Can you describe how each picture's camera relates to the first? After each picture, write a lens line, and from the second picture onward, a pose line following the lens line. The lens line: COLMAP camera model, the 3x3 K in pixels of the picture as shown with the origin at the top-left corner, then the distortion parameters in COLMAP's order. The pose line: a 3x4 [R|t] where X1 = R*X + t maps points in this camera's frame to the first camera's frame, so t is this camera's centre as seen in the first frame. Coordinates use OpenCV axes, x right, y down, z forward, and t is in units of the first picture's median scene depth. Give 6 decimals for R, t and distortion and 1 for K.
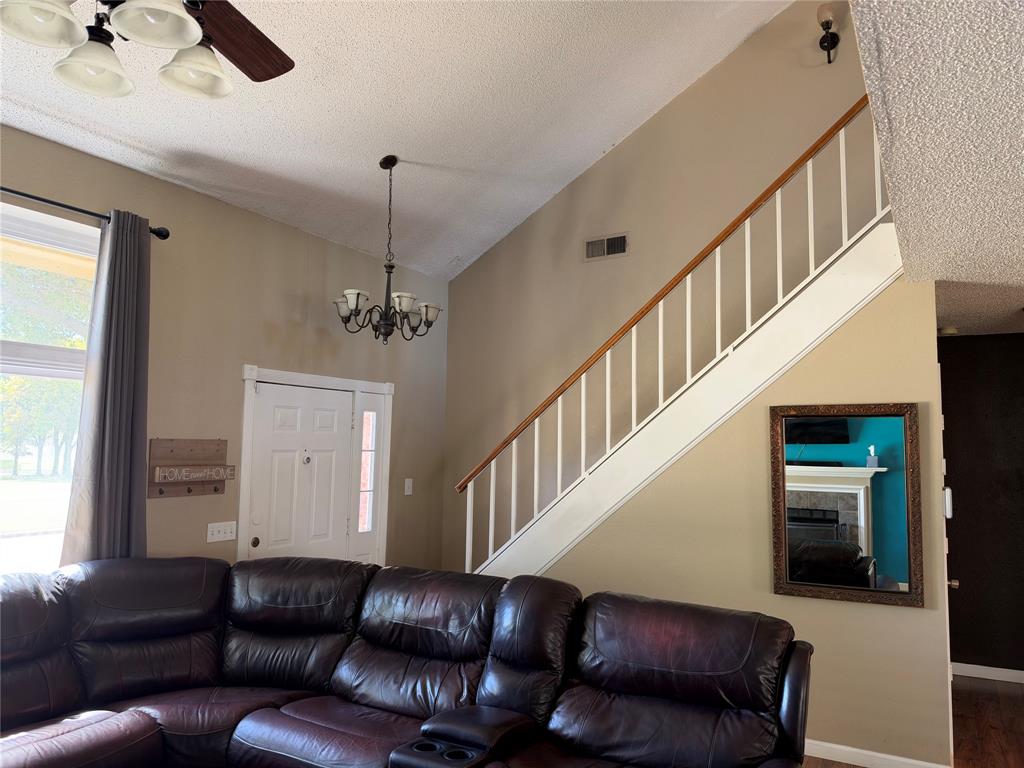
lens RADIAL K [[734.6, 0, 512.0], [0, 734.6, 384.0], [0, 0, 1]] dist [0.058542, -0.087927]
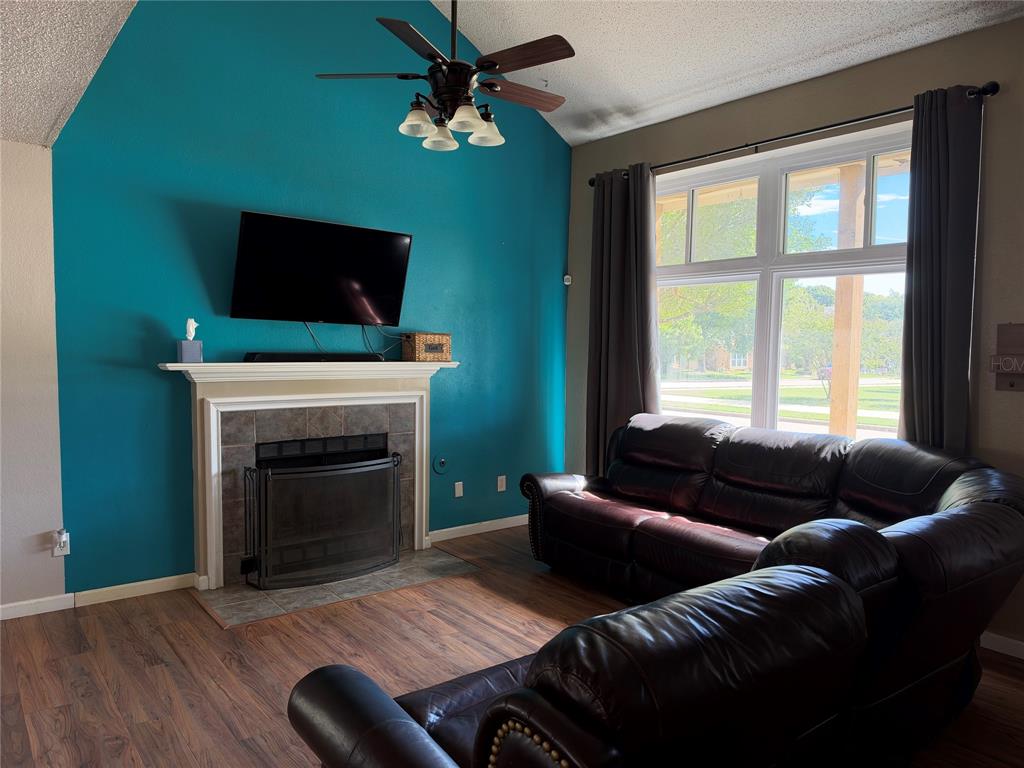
lens RADIAL K [[734.6, 0, 512.0], [0, 734.6, 384.0], [0, 0, 1]] dist [0.058542, -0.087927]
pose [[-0.380200, 0.054302, -0.923309, 0.611359], [0.076685, 0.996689, 0.027041, 0.082833], [0.921720, -0.060523, -0.383105, 0.862926]]
